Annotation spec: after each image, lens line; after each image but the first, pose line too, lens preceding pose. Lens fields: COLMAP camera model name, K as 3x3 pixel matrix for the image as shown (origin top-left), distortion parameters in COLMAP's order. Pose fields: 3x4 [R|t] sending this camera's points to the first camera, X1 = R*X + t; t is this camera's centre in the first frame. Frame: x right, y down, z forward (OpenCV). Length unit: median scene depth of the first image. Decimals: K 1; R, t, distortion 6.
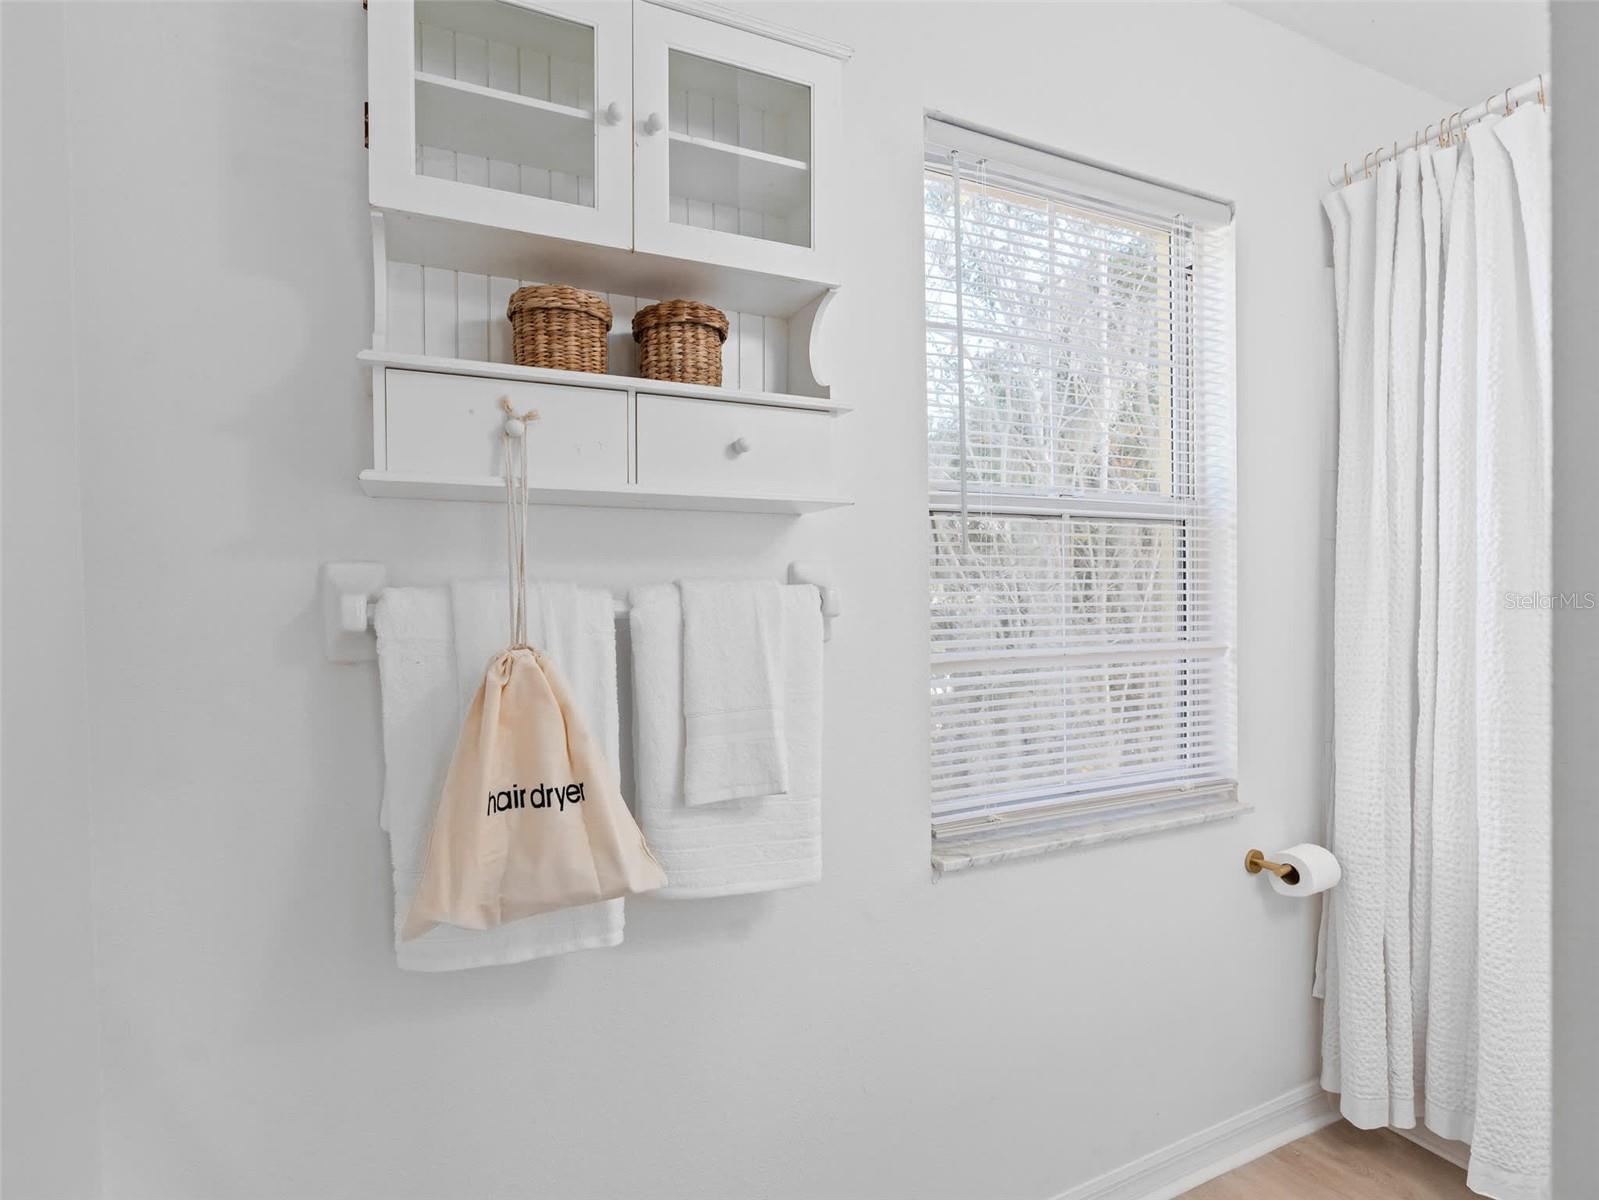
lens RADIAL K [[818.7, 0, 794.0], [0, 818.7, 598.6], [0, 0, 1]] dist [-0.009815, 0.004895]
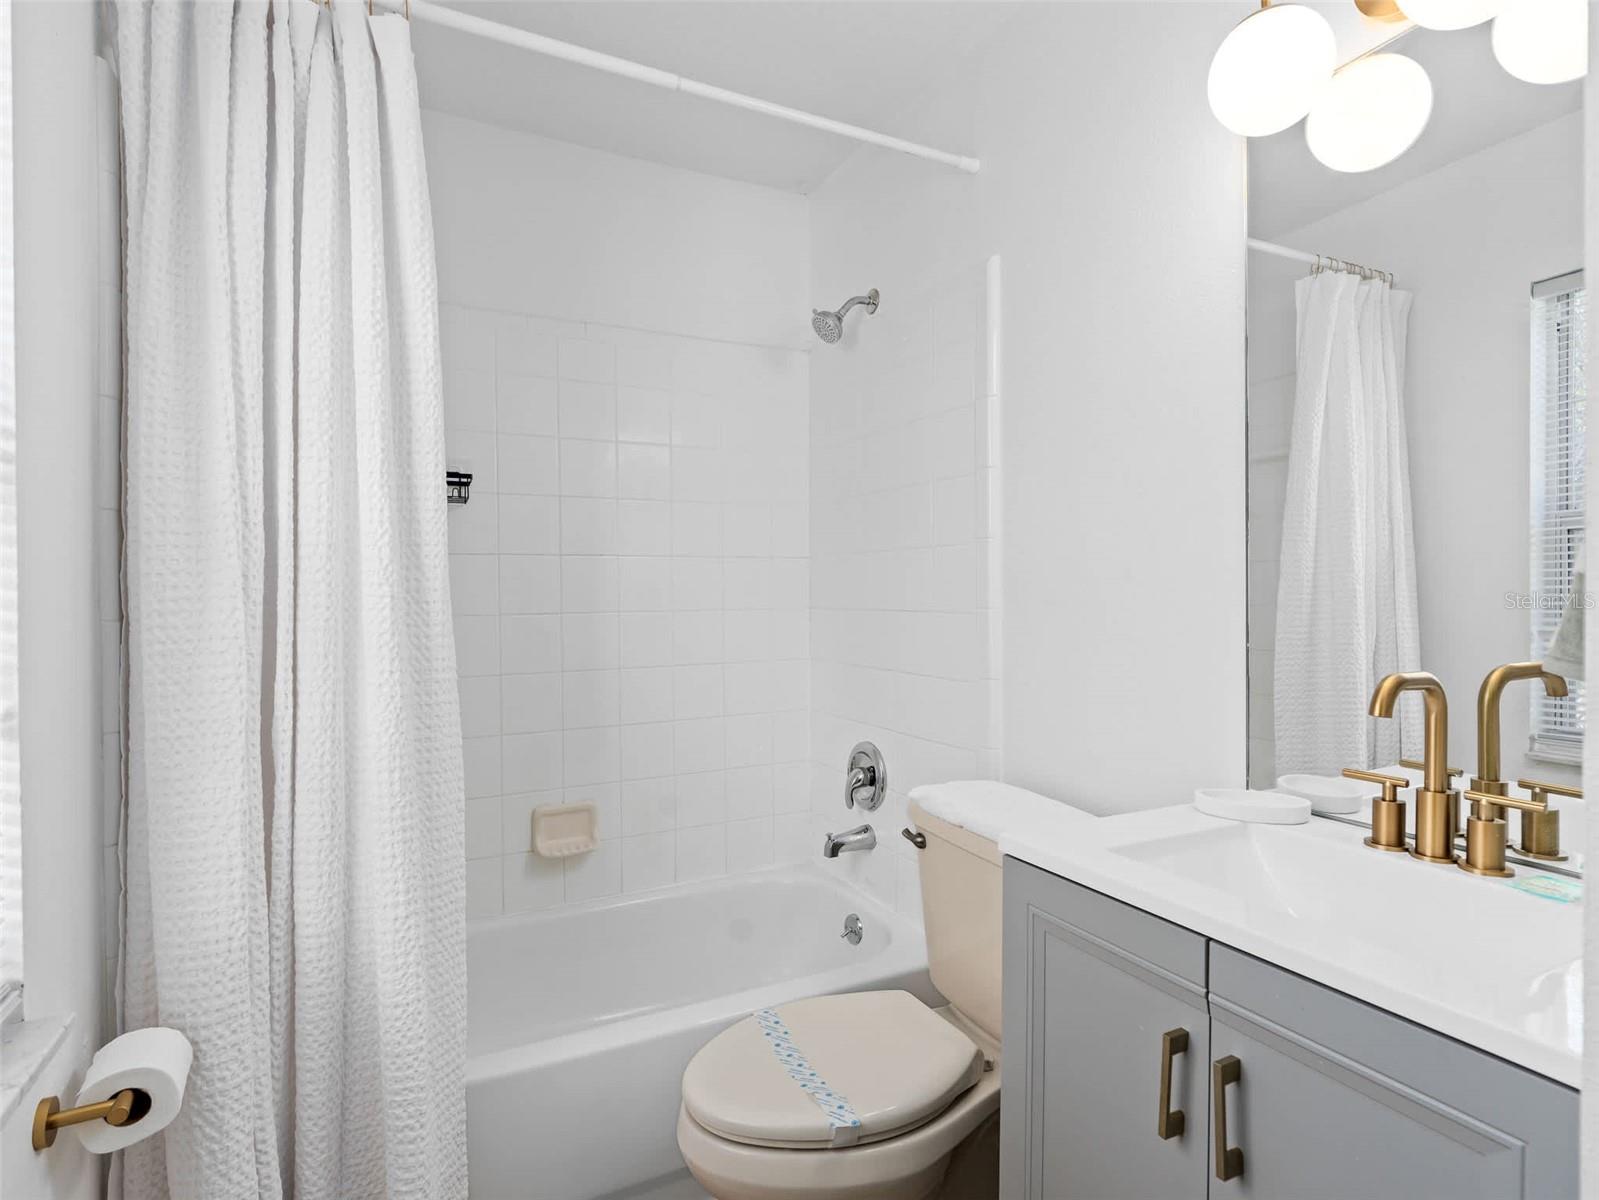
lens RADIAL K [[818.7, 0, 795.1], [0, 818.7, 606.9], [0, 0, 1]] dist [-0.009815, 0.004895]
pose [[-0.019476, -0.000014, 0.999810, 0.050326], [0.010843, 0.999941, 0.000226, 0.005709], [-0.999752, 0.010846, -0.019475, 0.581947]]
